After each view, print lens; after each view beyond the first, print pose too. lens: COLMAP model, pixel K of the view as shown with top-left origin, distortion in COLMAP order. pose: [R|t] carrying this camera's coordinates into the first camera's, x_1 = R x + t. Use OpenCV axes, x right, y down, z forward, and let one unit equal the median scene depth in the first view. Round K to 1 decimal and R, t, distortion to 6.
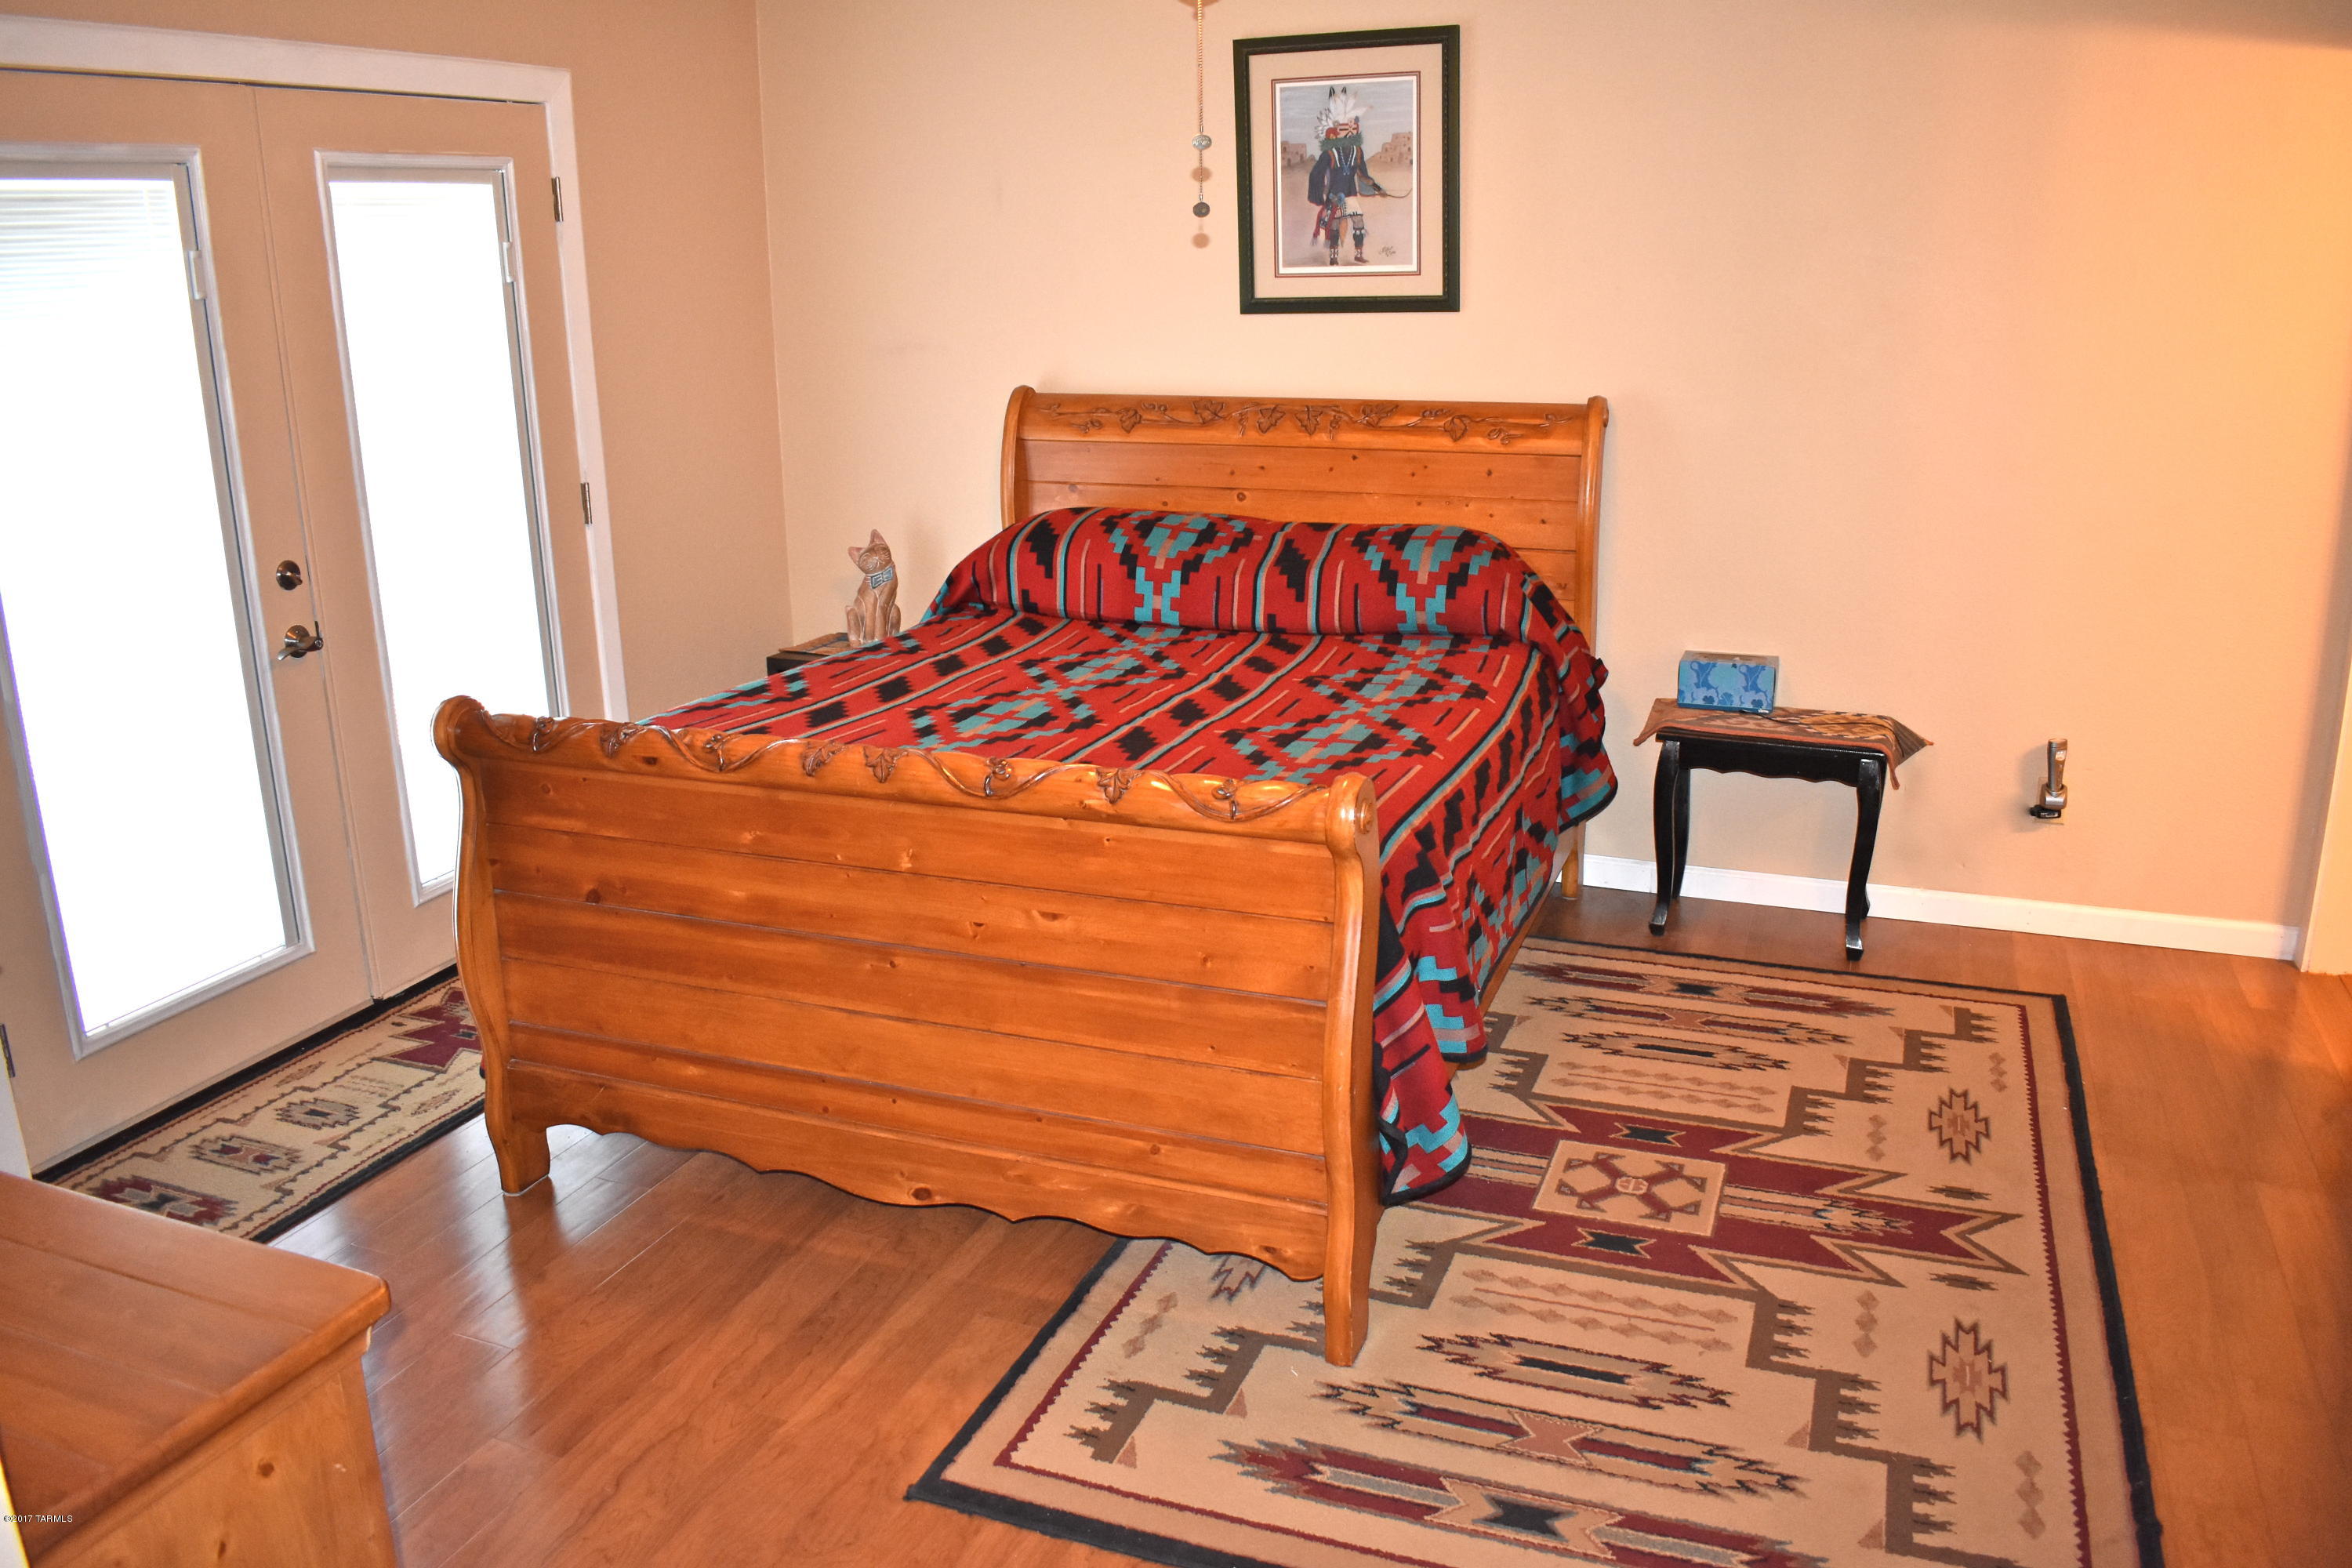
lens RADIAL K [[1833.3, 0, 1172.1], [0, 1833.3, 783.3], [0, 0, 1]] dist [-0.096362, 0.015716]
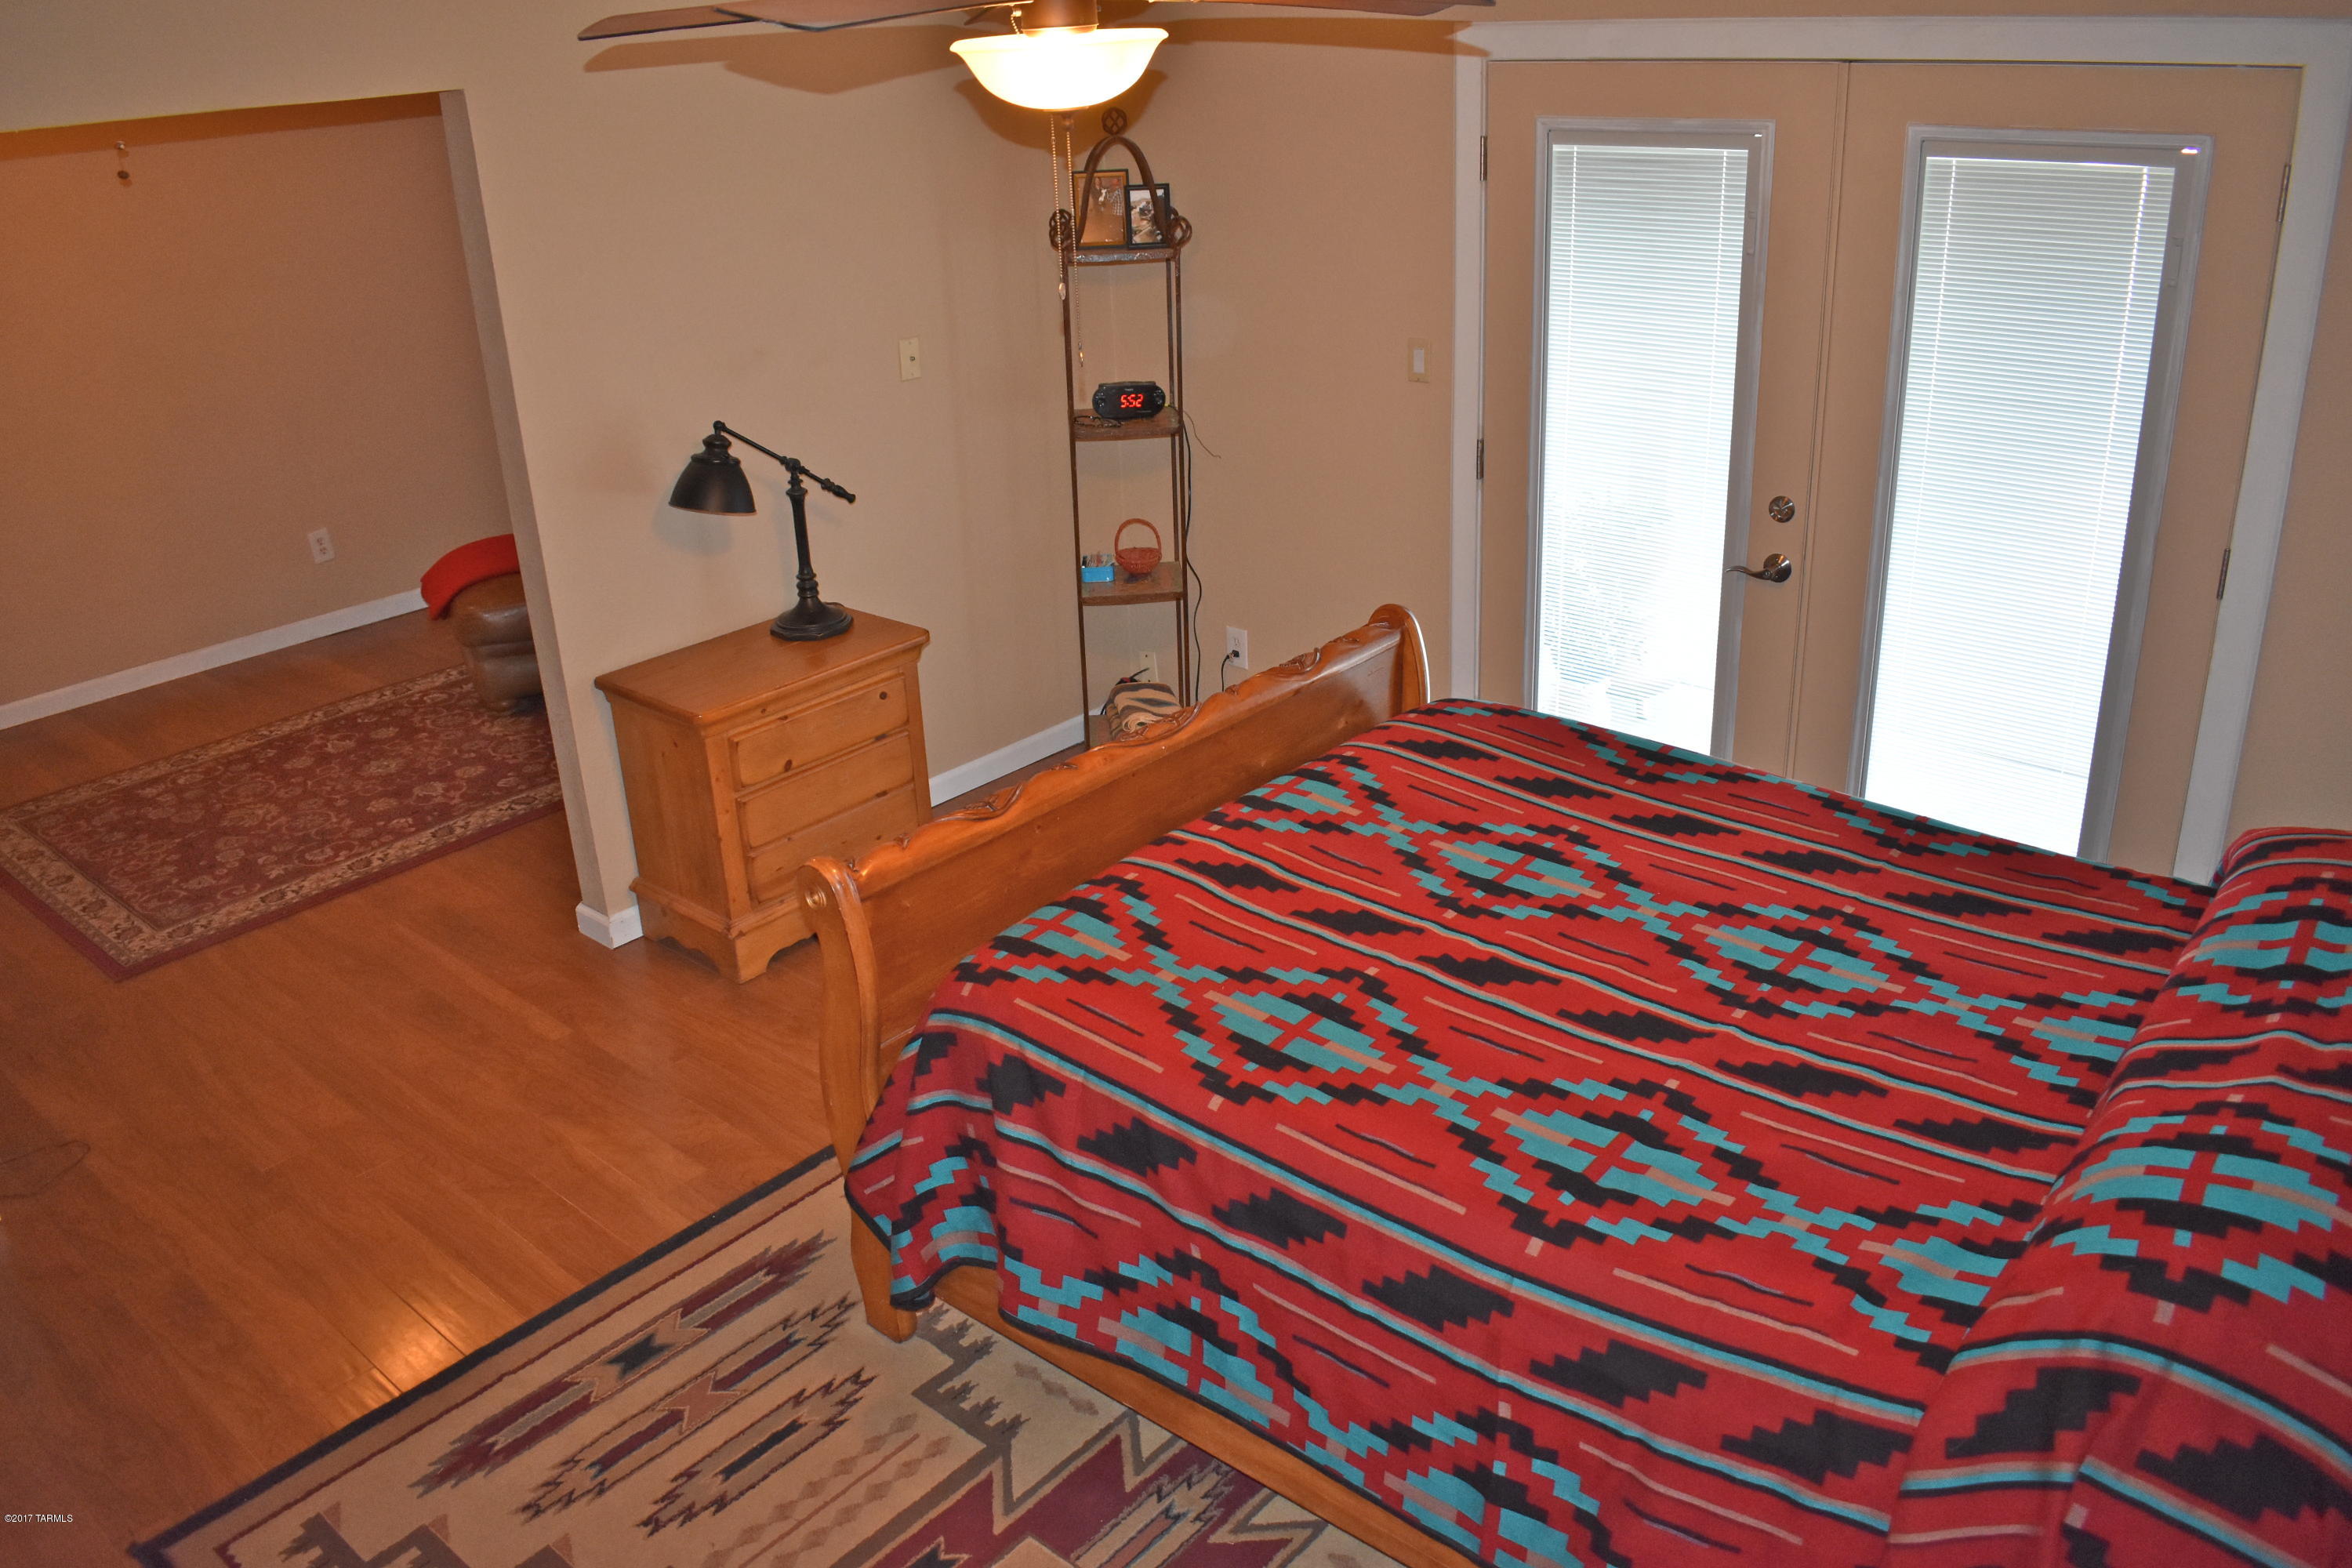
lens RADIAL K [[1833.3, 0, 1175.0], [0, 1833.3, 777.0], [0, 0, 1]] dist [-0.096362, 0.015716]
pose [[-0.334048, 0.399409, -0.853748, 0.730453], [-0.225336, 0.845673, 0.483799, -0.485069], [0.915224, 0.353992, -0.192494, 1.045341]]
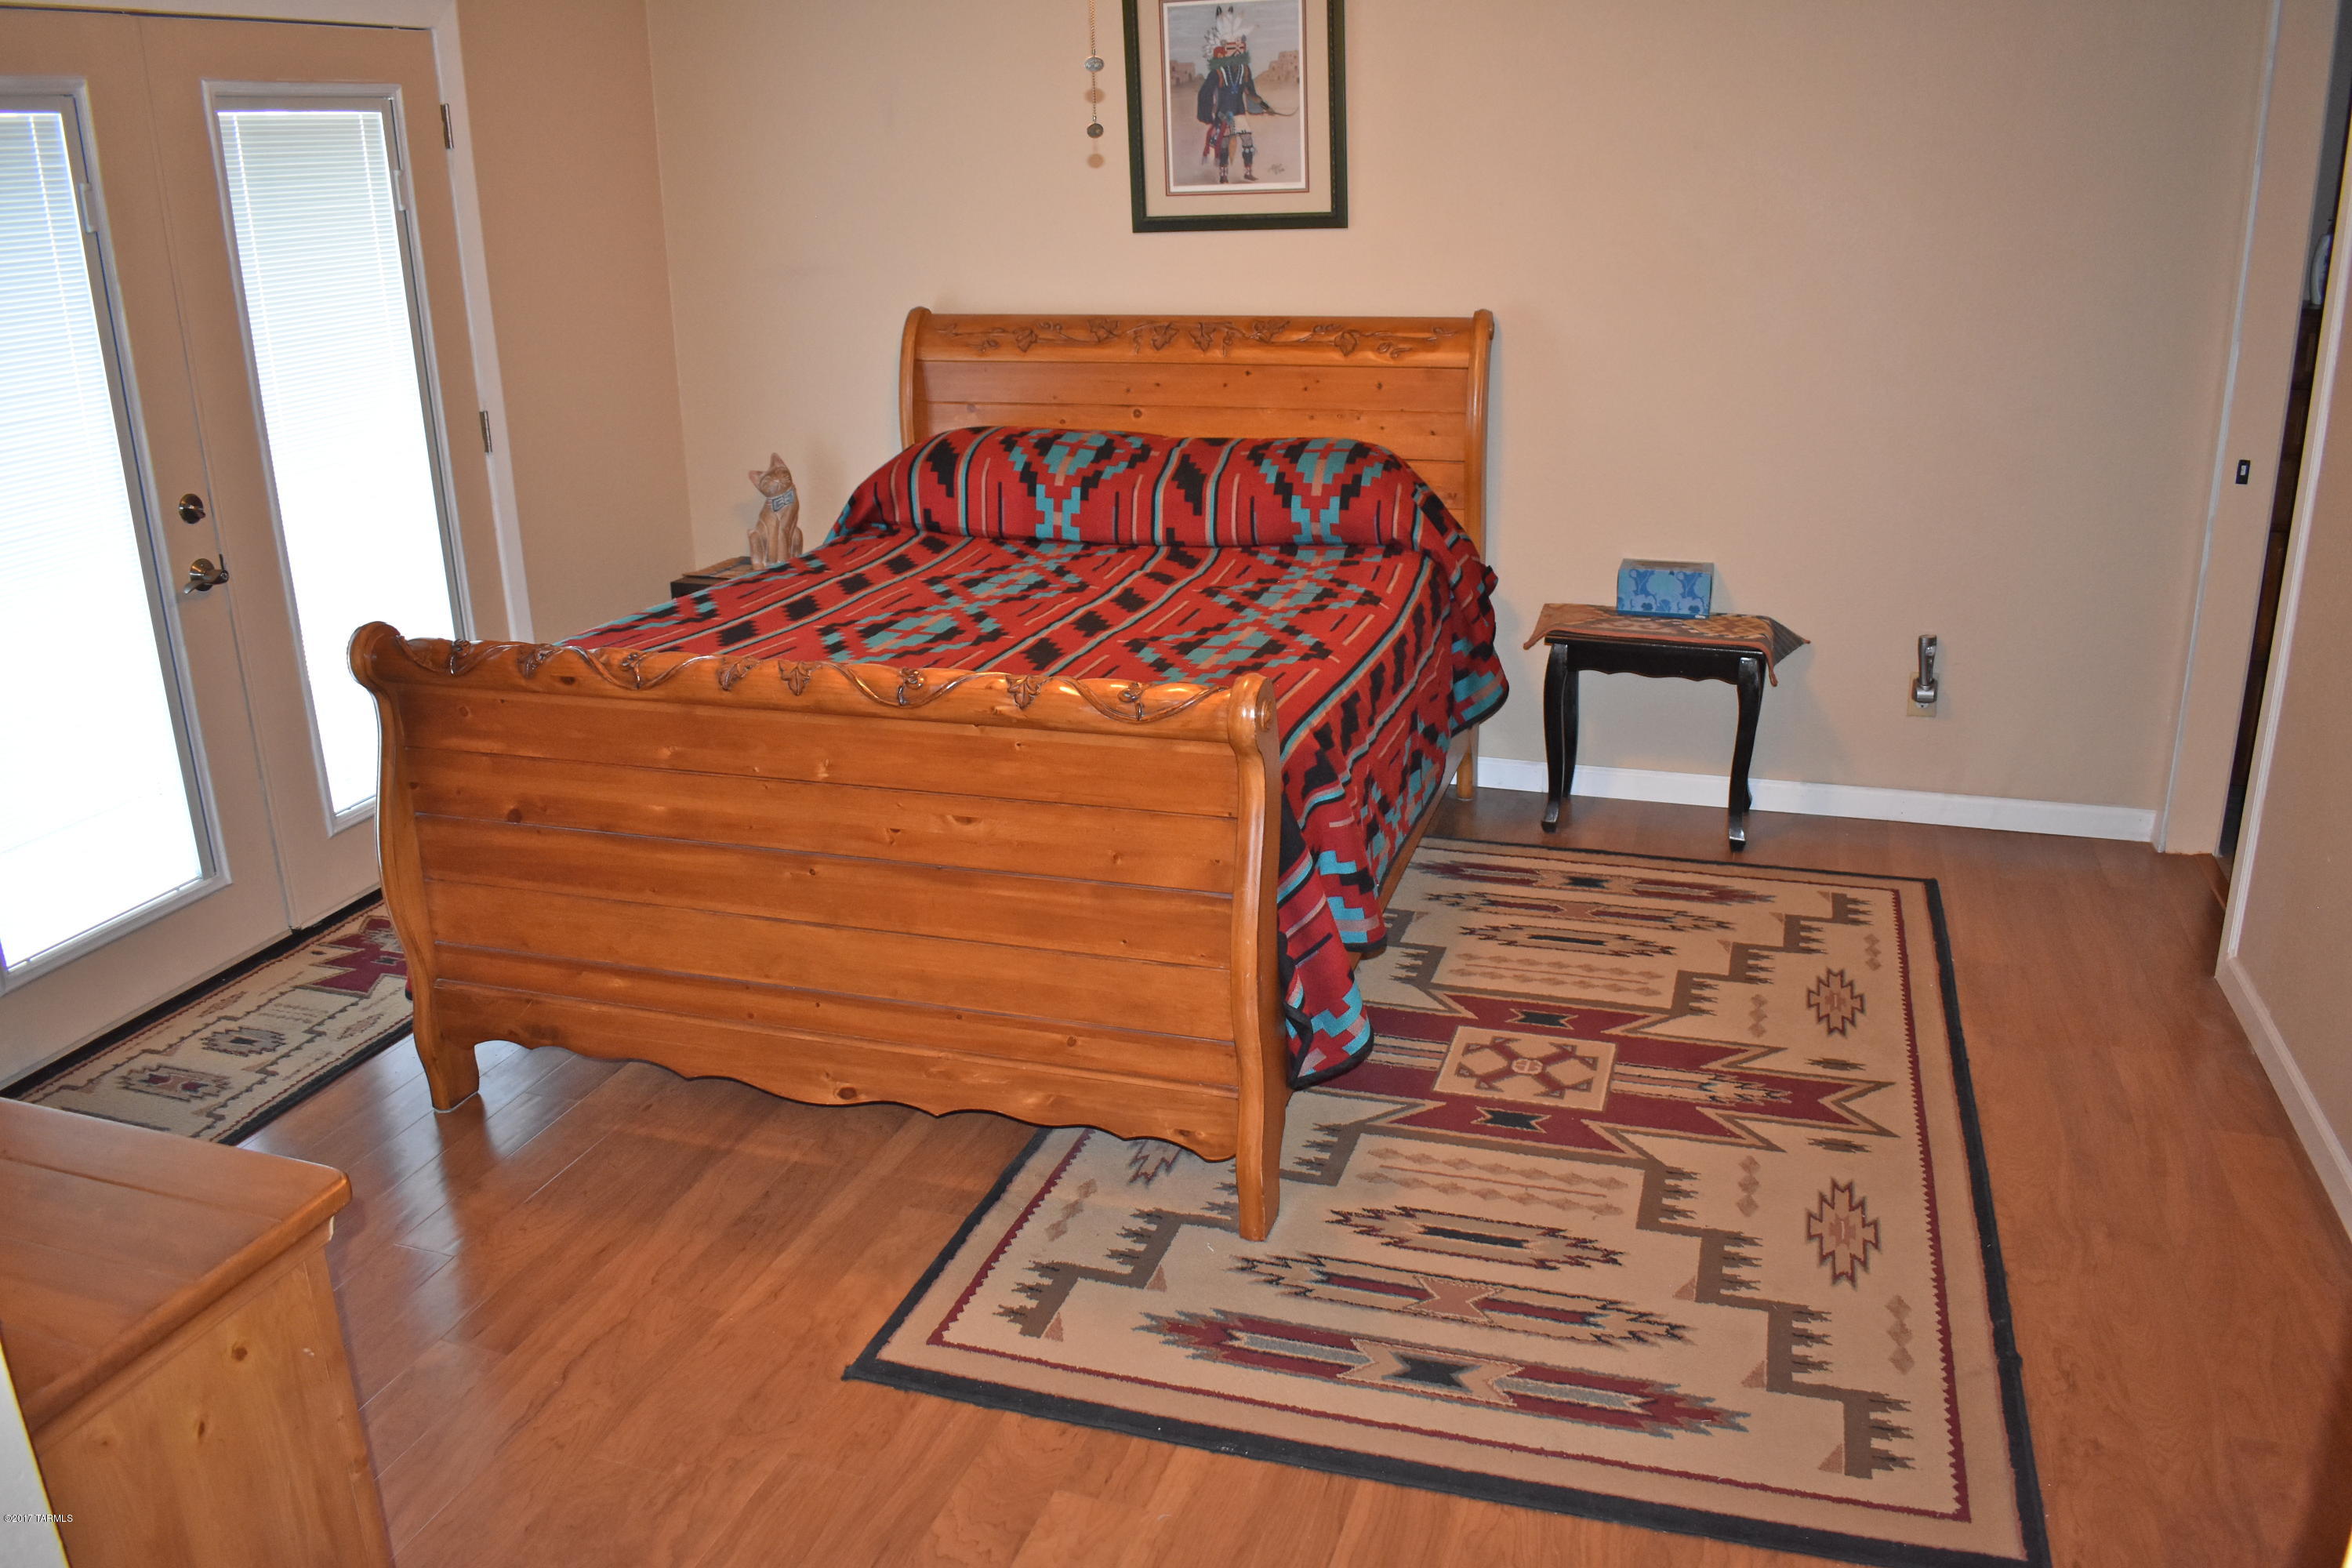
lens RADIAL K [[1833.3, 0, 1172.3], [0, 1833.3, 783.9], [0, 0, 1]] dist [-0.096362, 0.015716]
pose [[0.998241, -0.025335, 0.053597, -0.003547], [0.023070, 0.998831, 0.042479, 0.008884], [-0.054611, -0.041167, 0.997659, -0.031972]]
